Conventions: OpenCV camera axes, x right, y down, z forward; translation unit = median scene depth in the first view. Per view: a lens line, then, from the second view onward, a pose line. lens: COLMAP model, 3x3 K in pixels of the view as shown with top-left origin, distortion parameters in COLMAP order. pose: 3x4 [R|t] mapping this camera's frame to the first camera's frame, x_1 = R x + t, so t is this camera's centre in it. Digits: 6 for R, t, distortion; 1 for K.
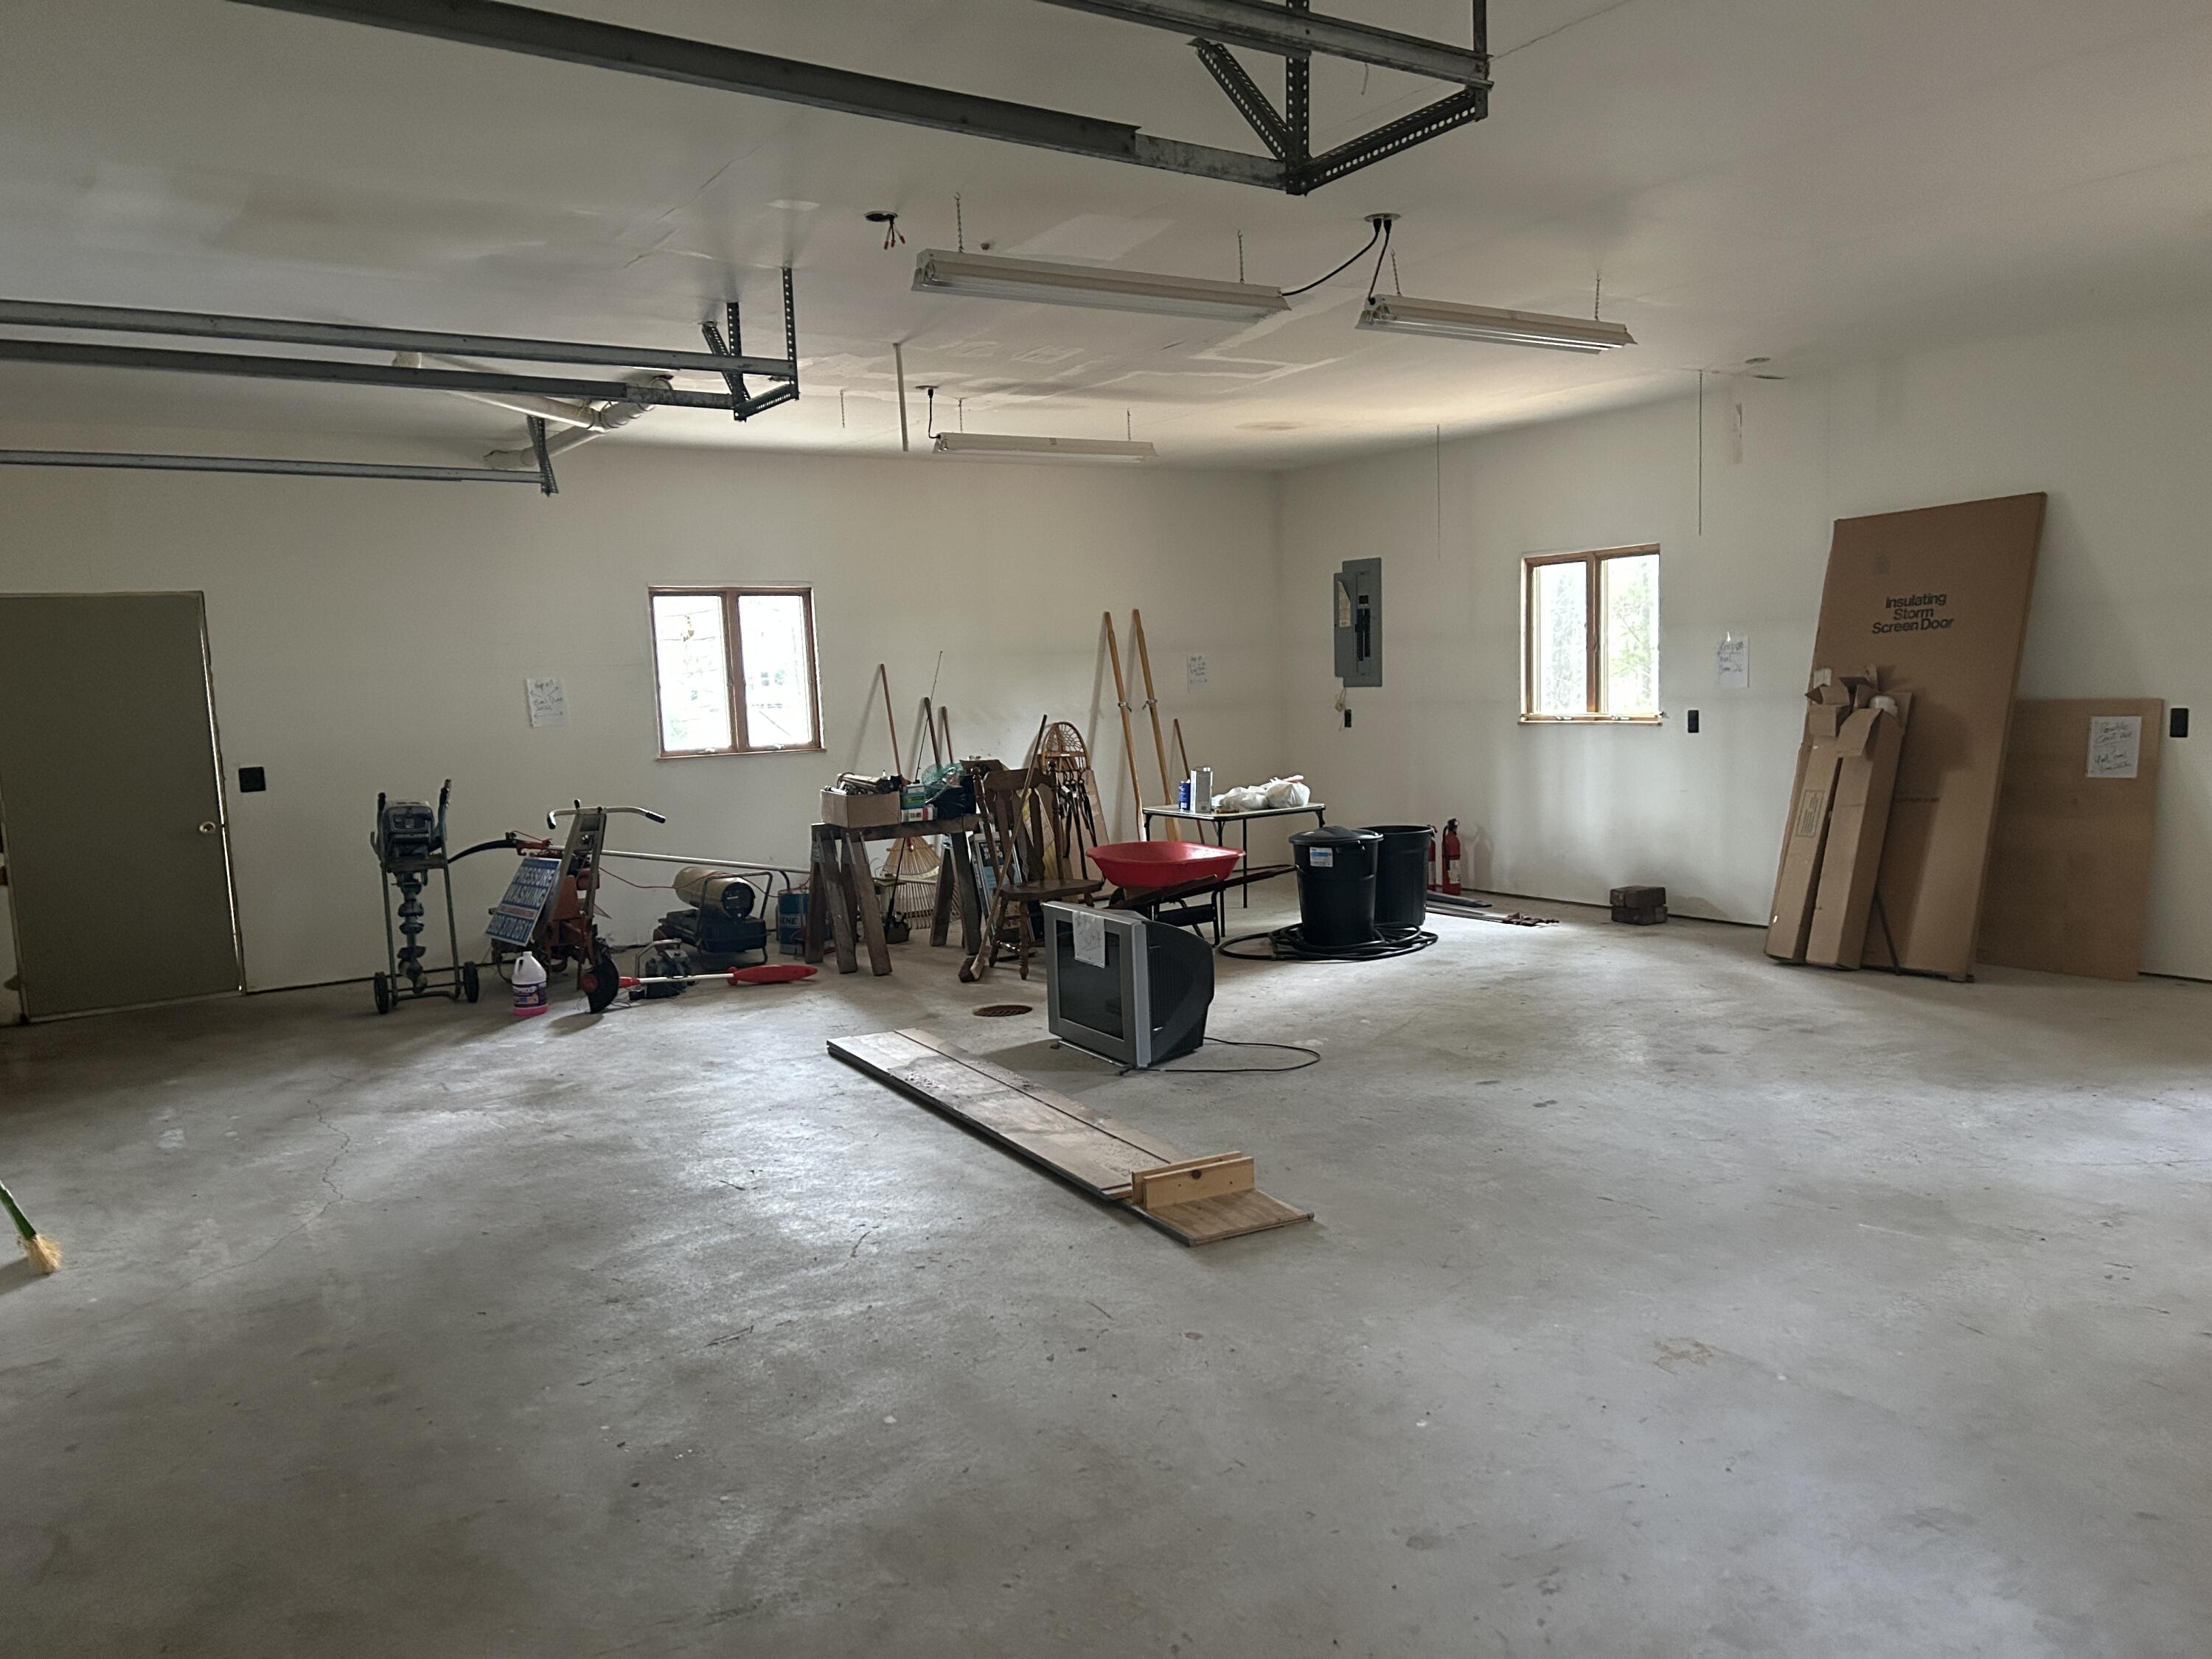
lens RADIAL K [[1689.7, 0, 1118.3], [0, 1689.7, 842.6], [0, 0, 1]] dist [0.074500, -0.057543]
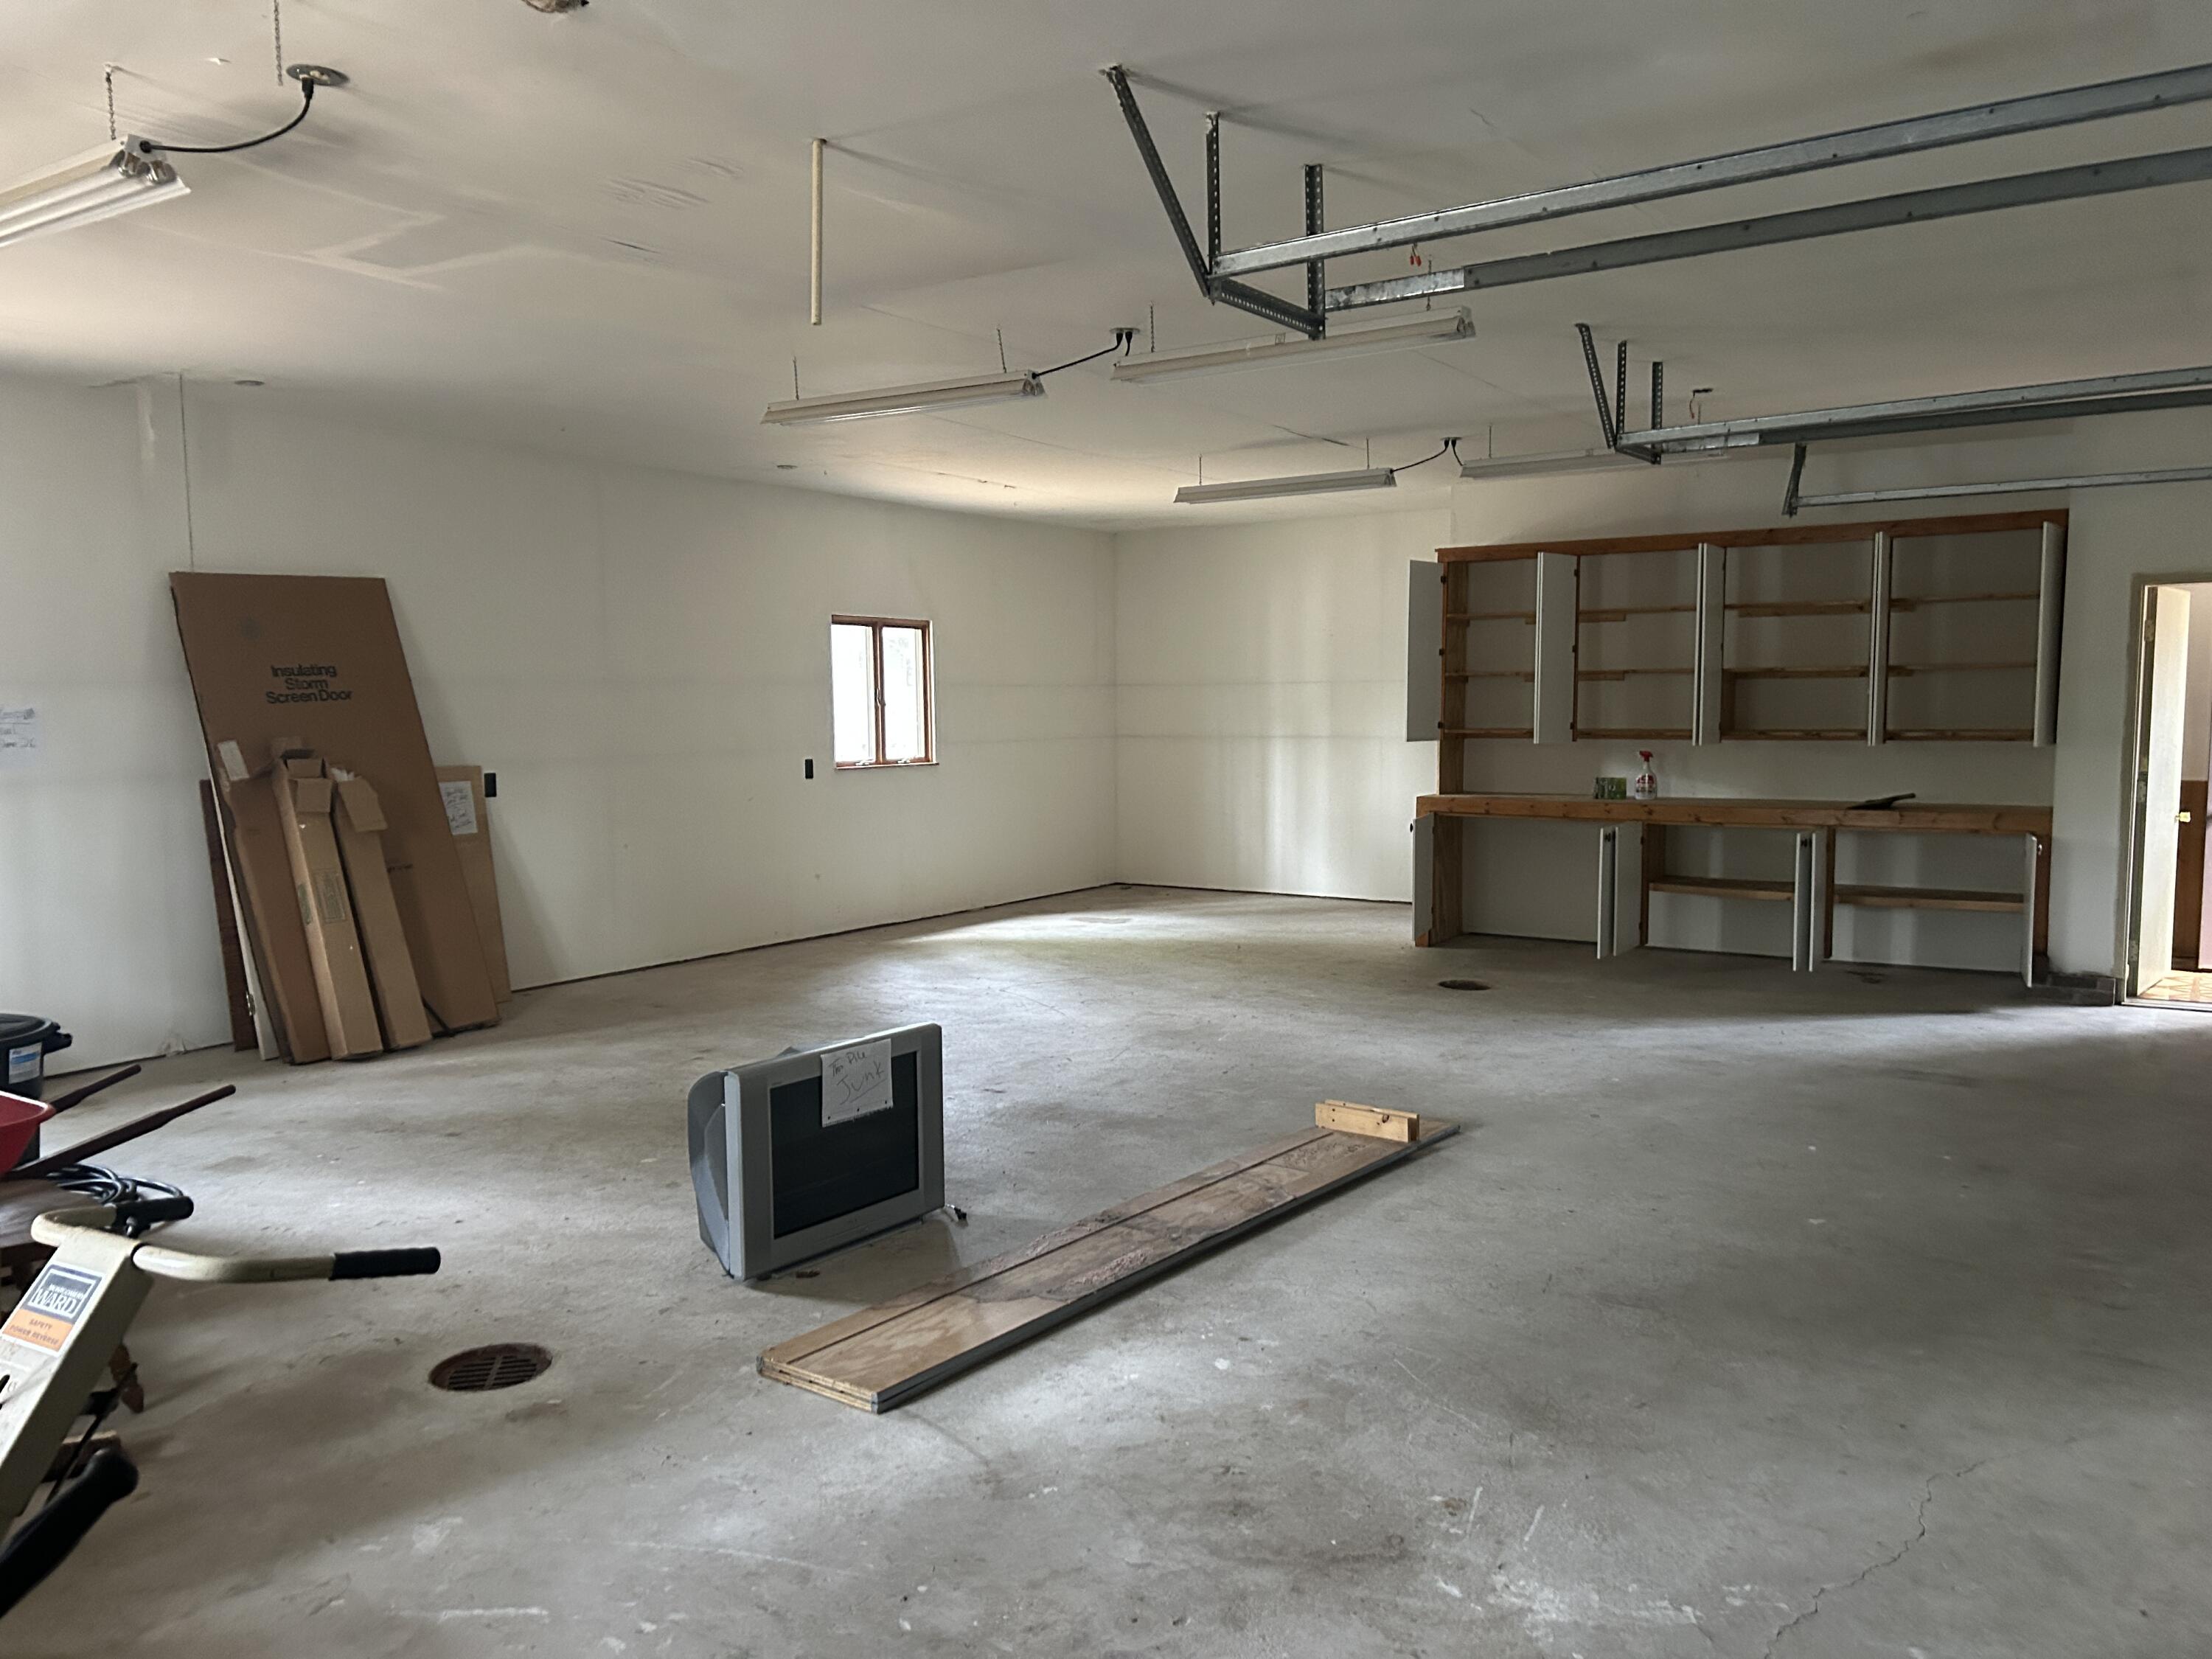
lens RADIAL K [[1689.7, 0, 1105.4], [0, 1689.7, 822.5], [0, 0, 1]] dist [0.074500, -0.057543]
pose [[-0.399057, -0.027645, 0.916509, -0.739358], [0.123733, 0.988779, 0.083699, -0.101631], [-0.908539, 0.146803, -0.391158, 1.215715]]
